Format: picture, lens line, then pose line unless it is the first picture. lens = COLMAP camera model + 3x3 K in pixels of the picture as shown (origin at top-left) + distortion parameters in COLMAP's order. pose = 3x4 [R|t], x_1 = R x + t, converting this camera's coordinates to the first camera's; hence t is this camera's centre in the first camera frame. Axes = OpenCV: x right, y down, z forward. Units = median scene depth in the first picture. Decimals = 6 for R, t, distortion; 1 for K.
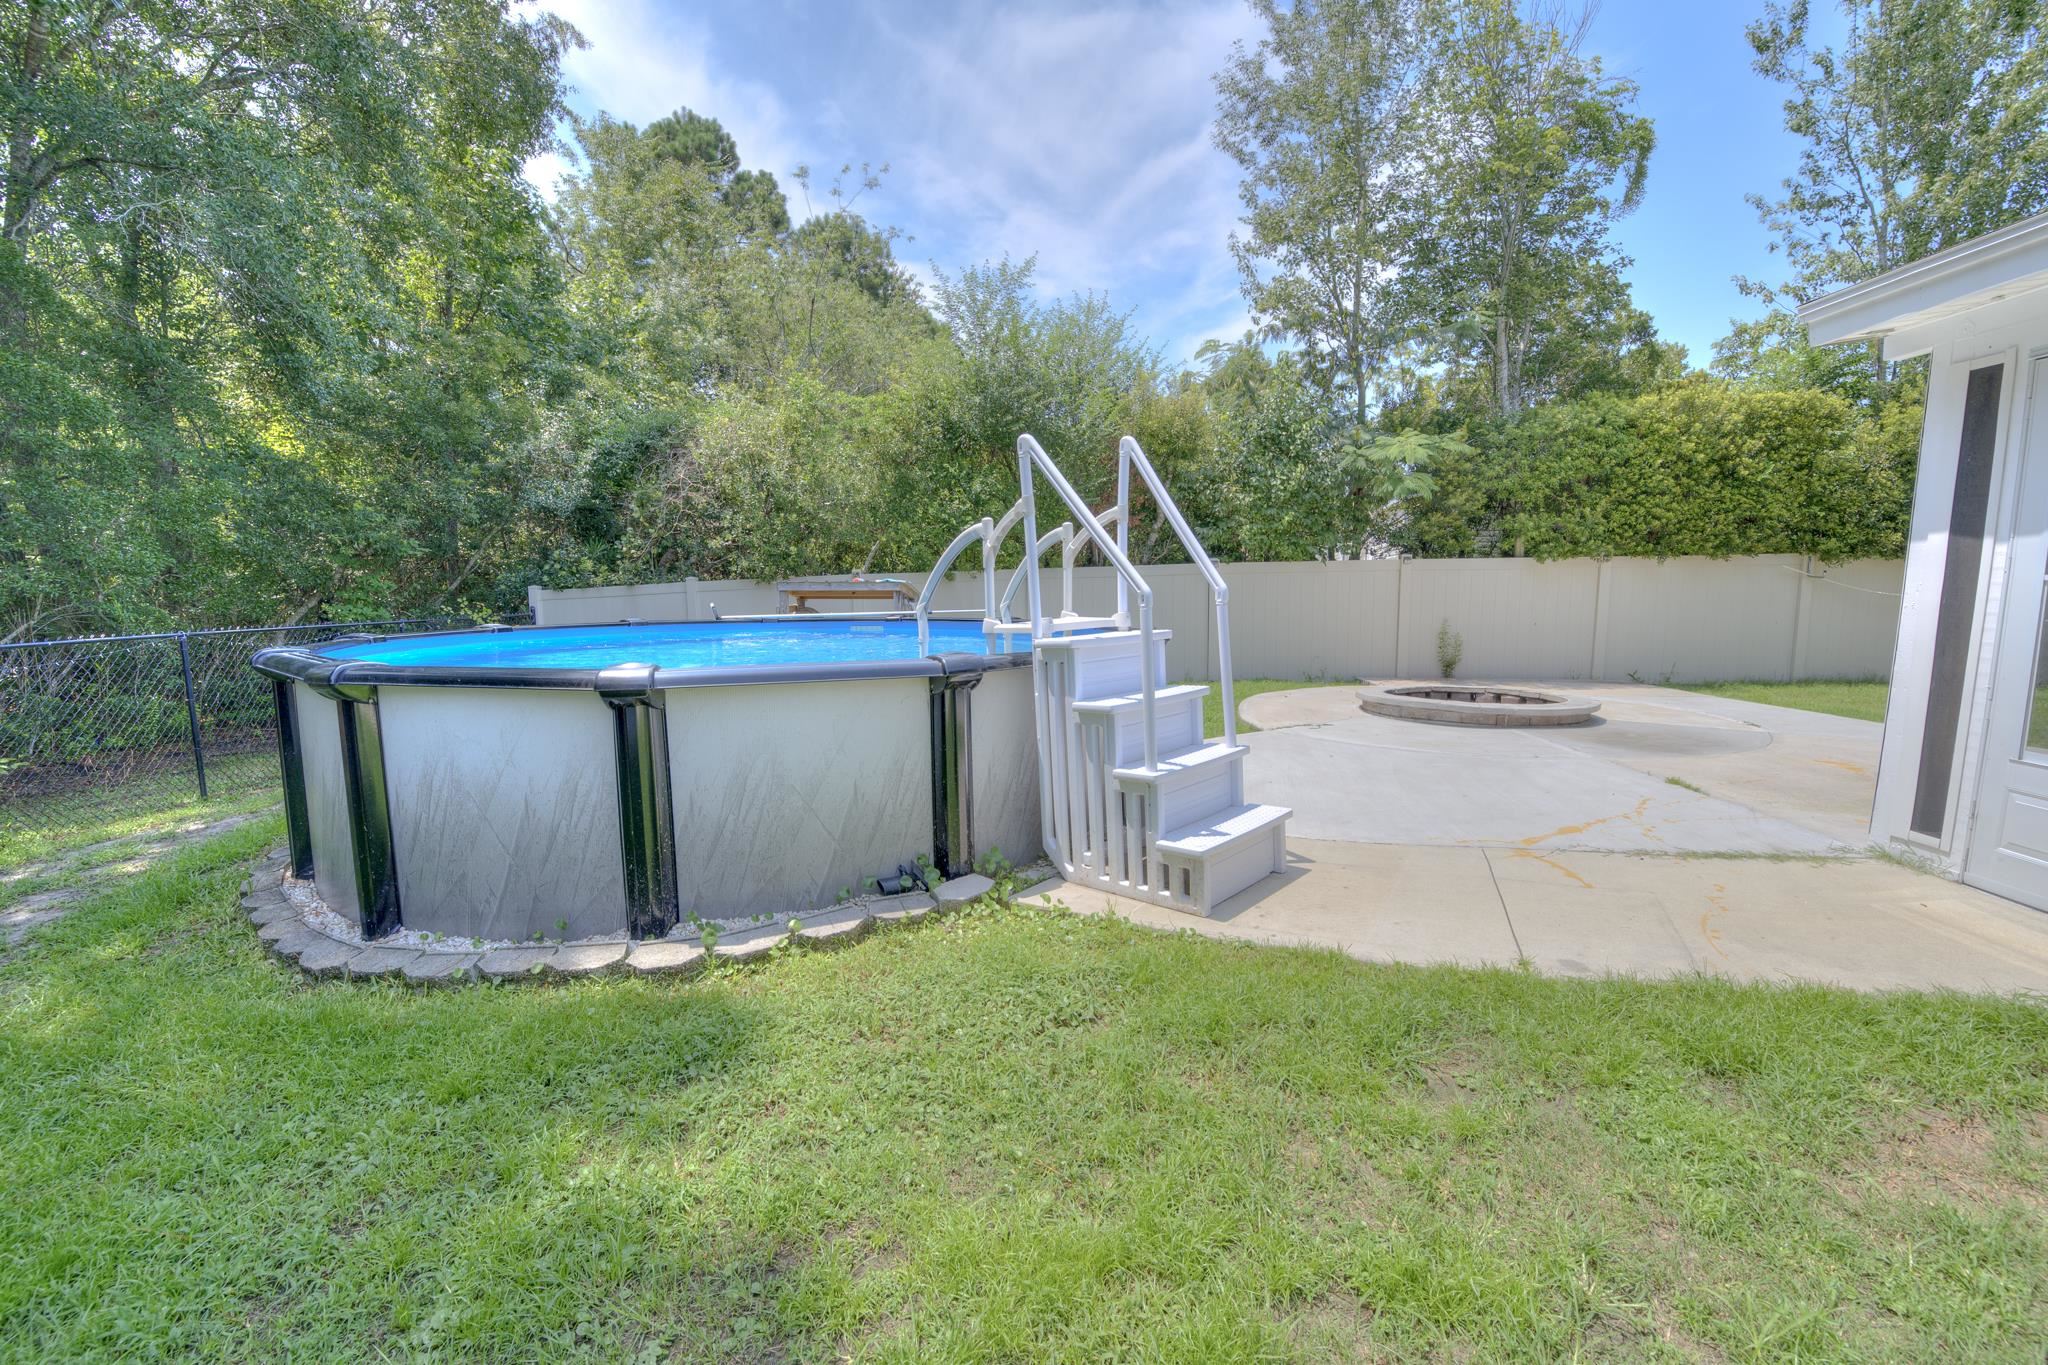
lens RADIAL K [[794.0, 0, 1023.2], [0, 794.0, 681.4], [0, 0, 1]] dist [-0.017139, 0.000171]
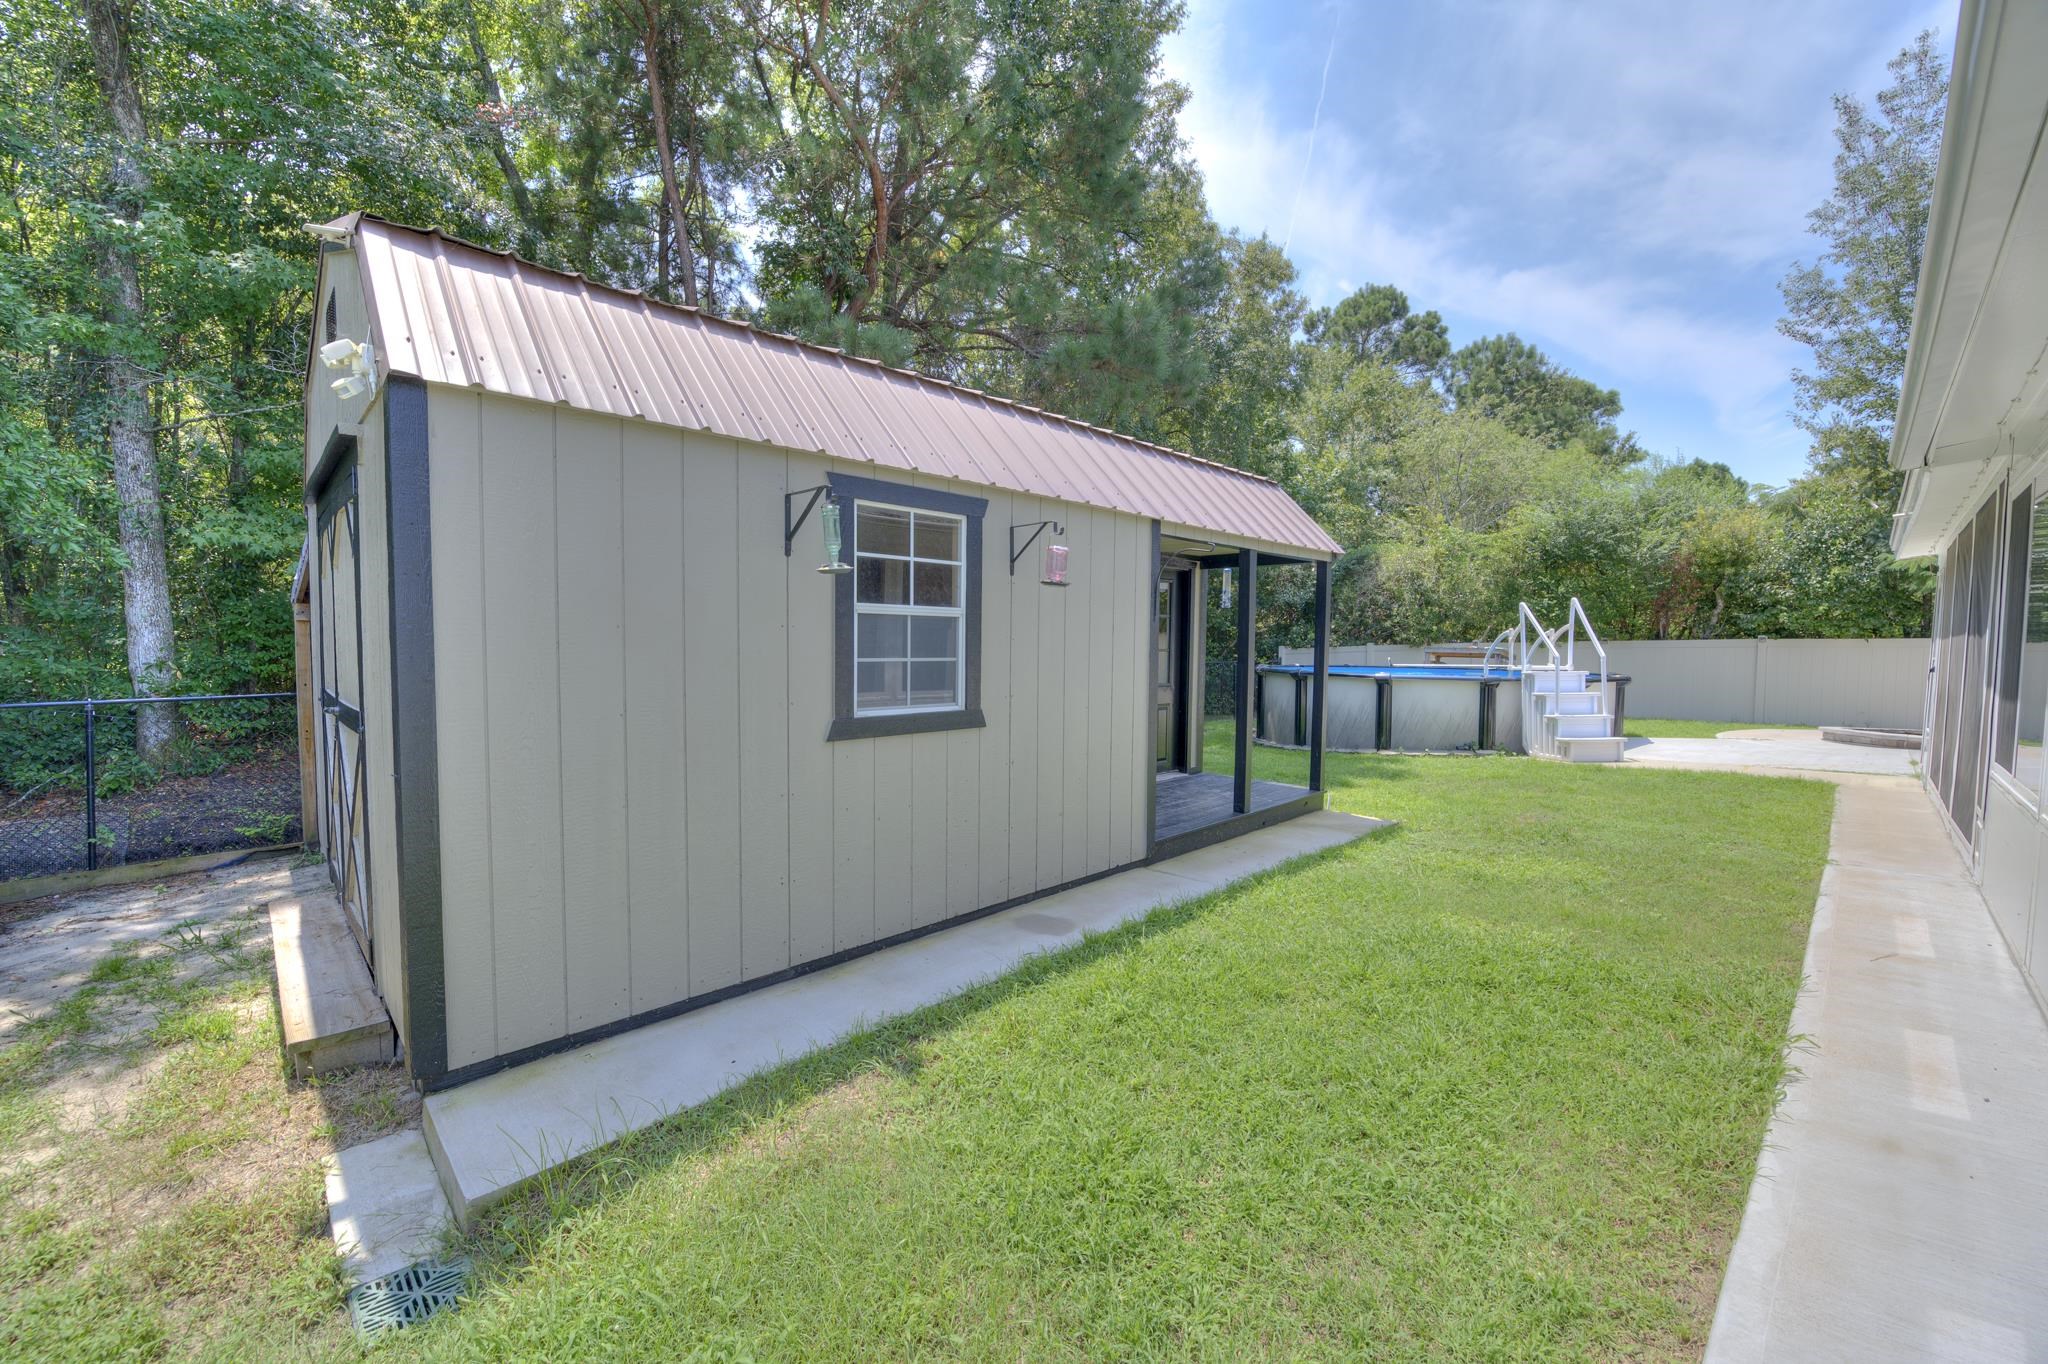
lens RADIAL K [[794.0, 0, 1019.9], [0, 794.0, 684.1], [0, 0, 1]] dist [-0.017139, 0.000171]
pose [[0.725804, 0.049181, -0.686141, 0.233448], [-0.096482, 0.994860, -0.030750, 0.091846], [0.681102, 0.088519, 0.726818, -0.830565]]
